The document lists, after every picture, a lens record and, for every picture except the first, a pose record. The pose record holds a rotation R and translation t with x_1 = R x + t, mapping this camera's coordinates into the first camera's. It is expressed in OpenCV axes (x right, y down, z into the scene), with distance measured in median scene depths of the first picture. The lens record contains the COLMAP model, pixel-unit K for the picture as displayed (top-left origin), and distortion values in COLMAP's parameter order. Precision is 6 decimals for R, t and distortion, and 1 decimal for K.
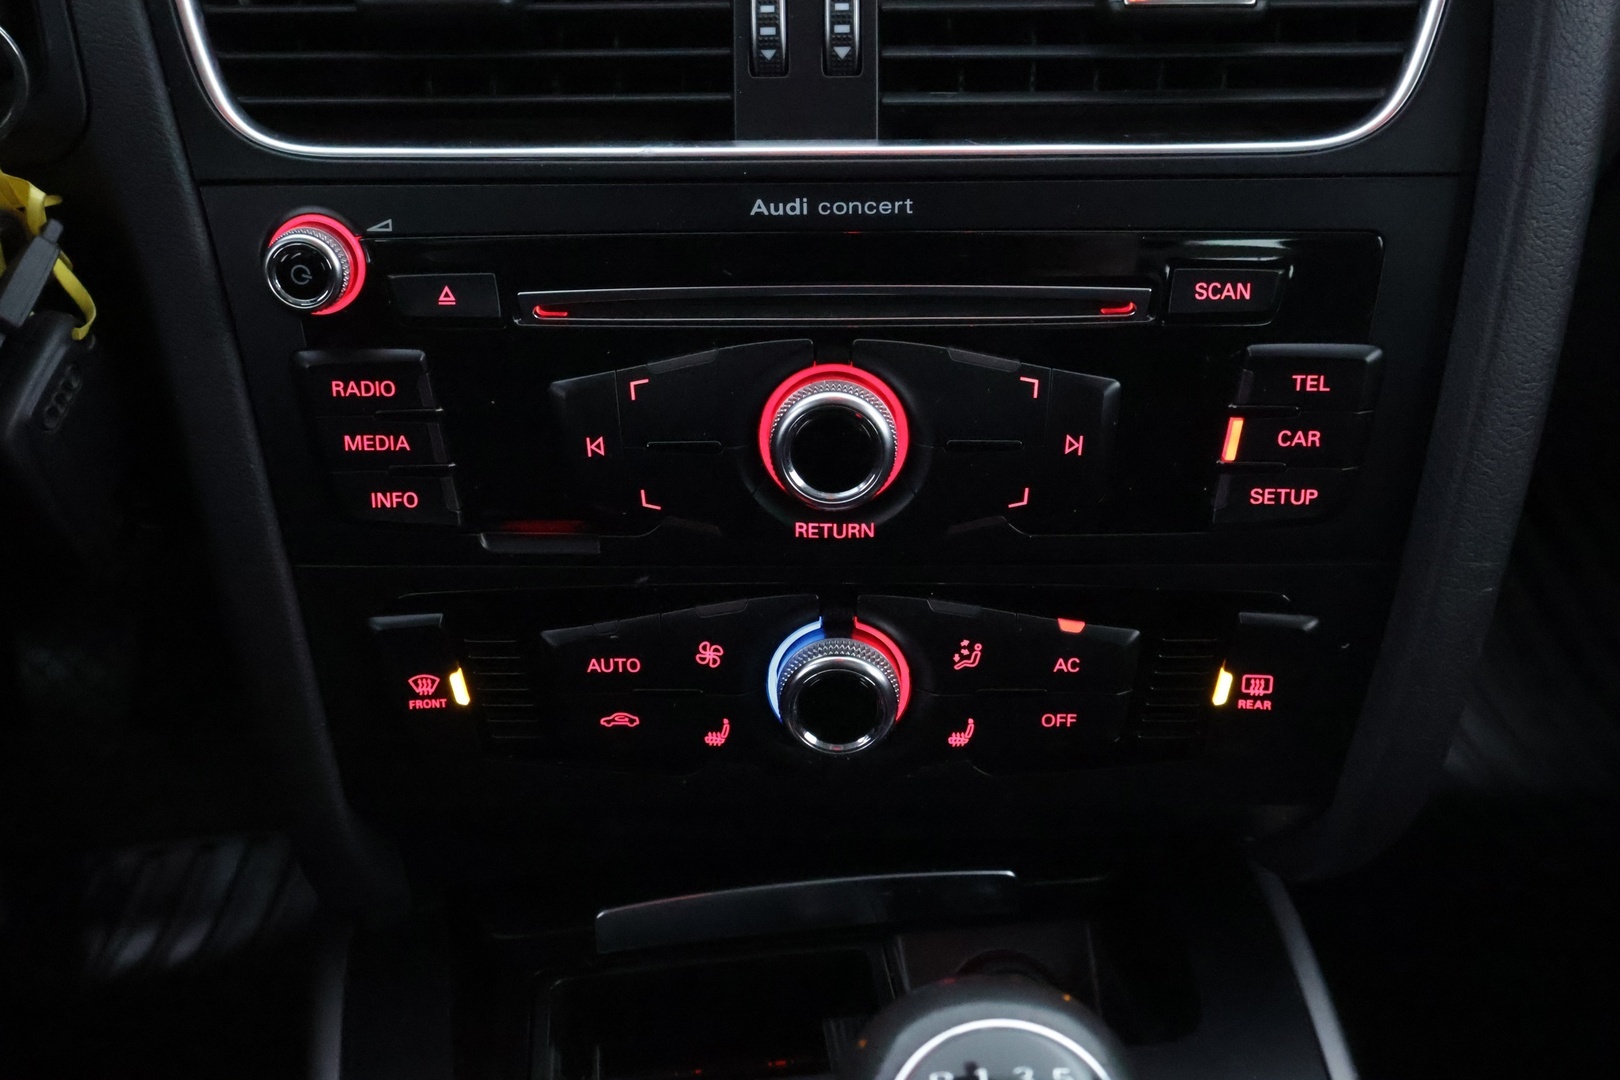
lens RADIAL K [[1755.4, 0, 810.0], [0, 1755.4, 540.0], [0, 0, 1]] dist [0.008761, -0.003530]
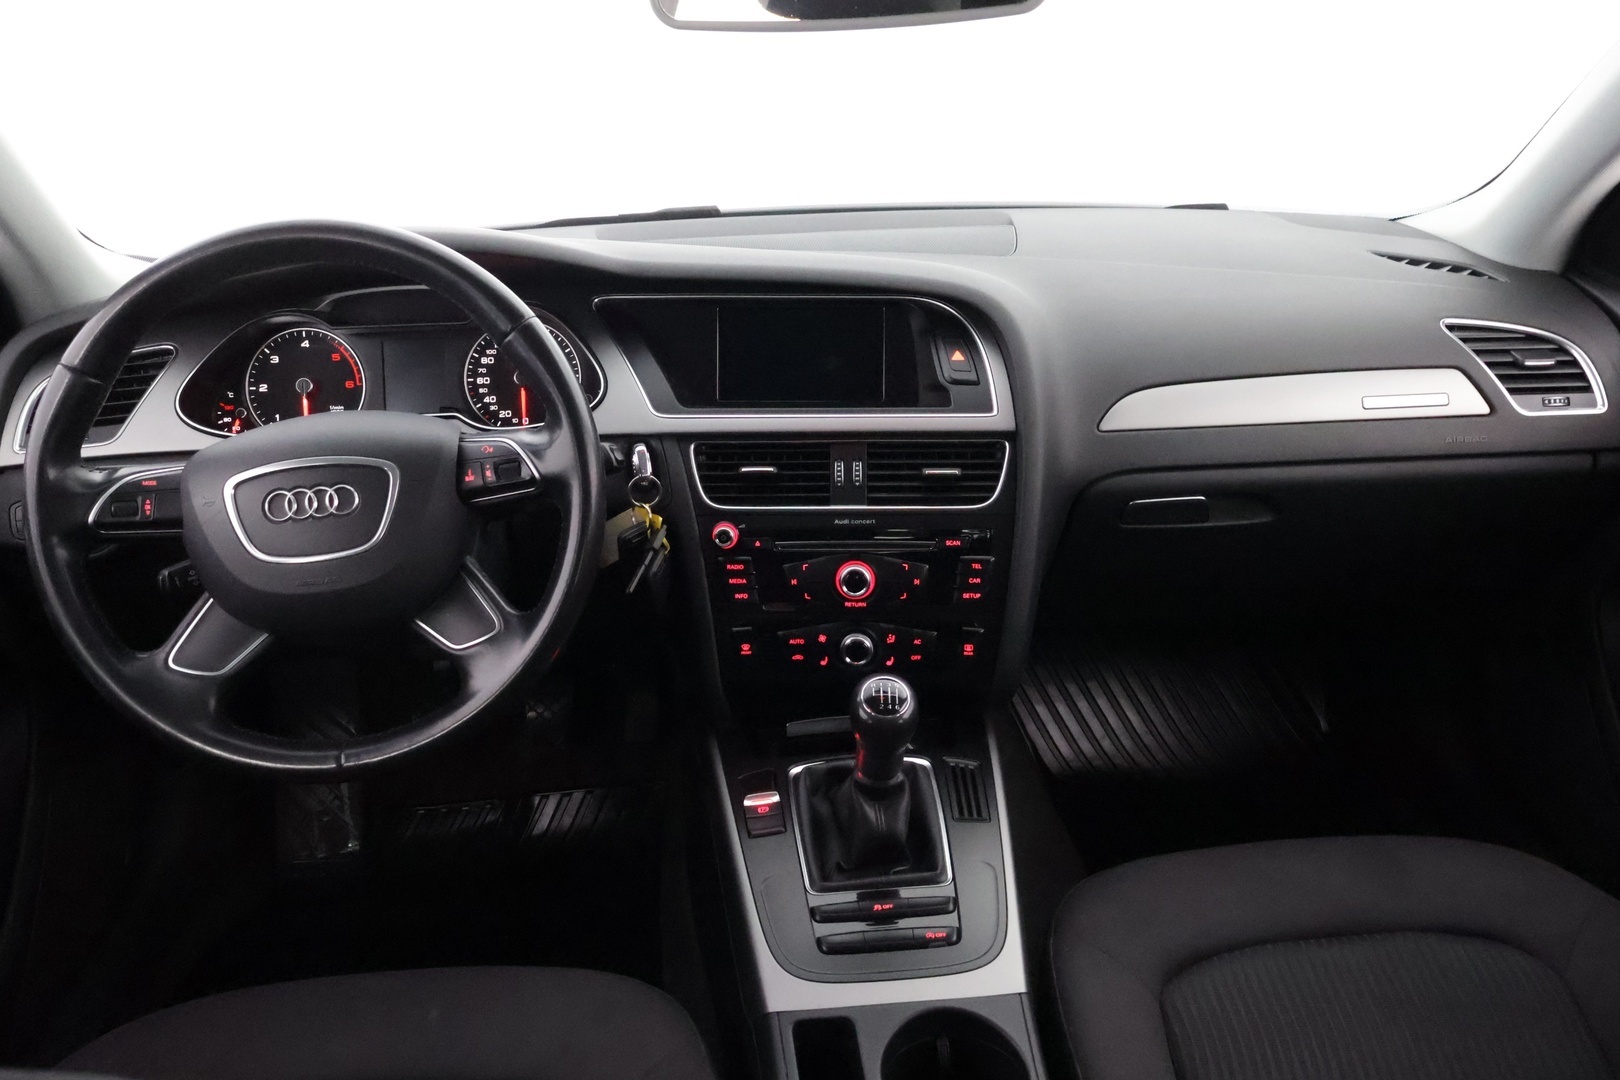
lens RADIAL K [[1360.3, 0, 810.0], [0, 1360.3, 540.0], [0, 0, 1]] dist [0.002252, 0.003497]
pose [[0.998996, 0.003630, -0.044649, 0.047887], [-0.010869, 0.986571, -0.162970, 0.348769], [0.043458, 0.163291, 0.985620, -2.000896]]
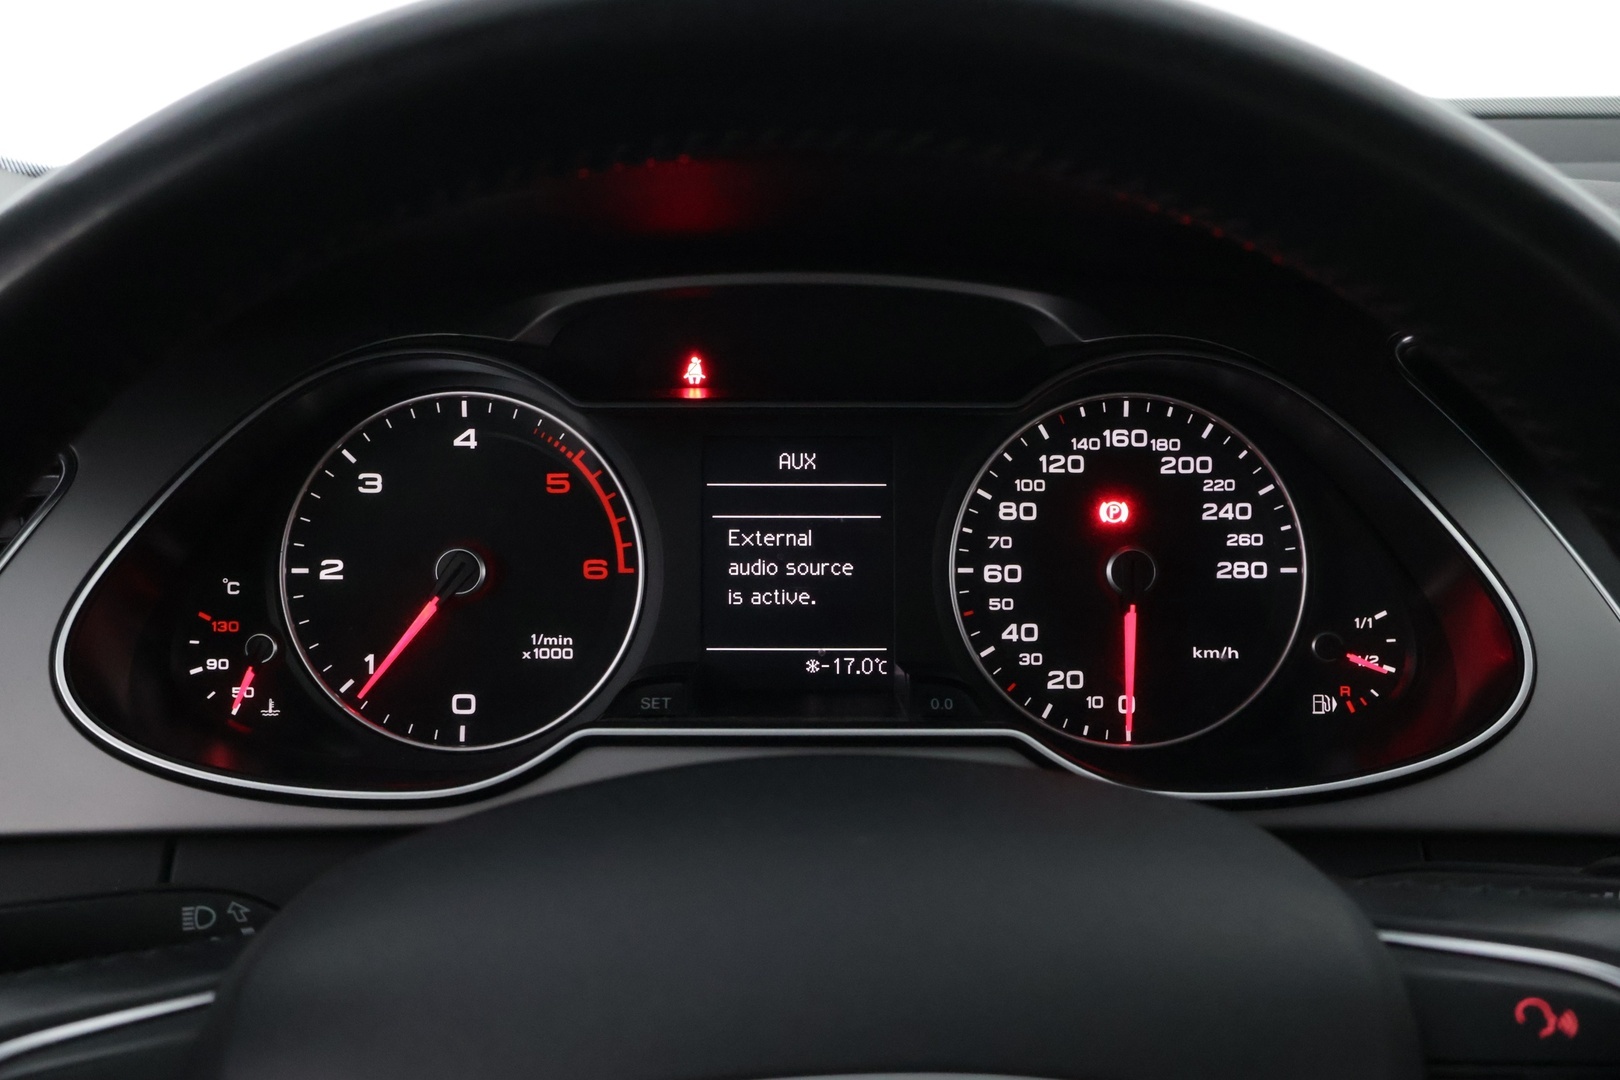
lens RADIAL K [[1755.4, 0, 810.0], [0, 1755.4, 540.0], [0, 0, 1]] dist [0.008761, -0.003530]
pose [[0.995123, 0.047520, -0.086446, -0.923189], [-0.062737, 0.981137, -0.182853, -0.325703], [0.076126, 0.187384, 0.979332, -0.211081]]
